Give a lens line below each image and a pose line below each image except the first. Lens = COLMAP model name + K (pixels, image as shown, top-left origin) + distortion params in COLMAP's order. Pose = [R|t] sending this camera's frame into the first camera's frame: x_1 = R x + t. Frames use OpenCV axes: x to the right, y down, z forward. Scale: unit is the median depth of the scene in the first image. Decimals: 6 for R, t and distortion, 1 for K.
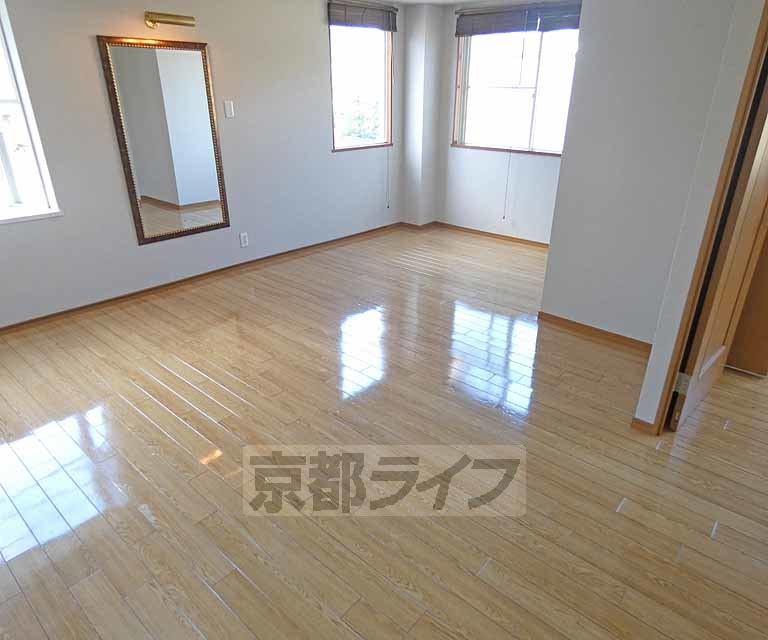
lens RADIAL K [[501.6, 0, 388.9], [0, 501.6, 321.4], [0, 0, 1]] dist [-0.006440, -0.000796]
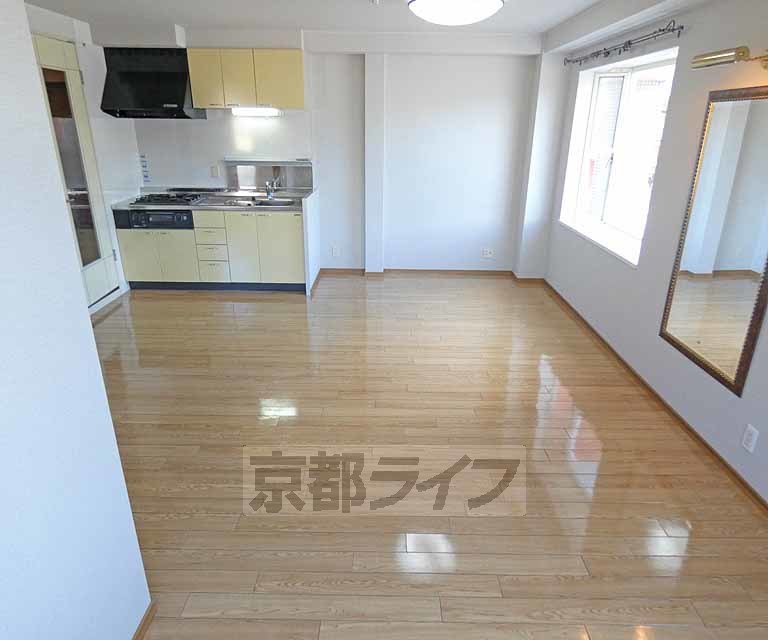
lens RADIAL K [[516.0, 0, 386.2], [0, 516.0, 314.5], [0, 0, 1]] dist [-0.002721, 0.005141]
pose [[-0.759424, 0.200788, -0.618837, 0.308427], [-0.291328, 0.745543, 0.599411, -0.485577], [0.581724, 0.635492, -0.507689, 1.011764]]
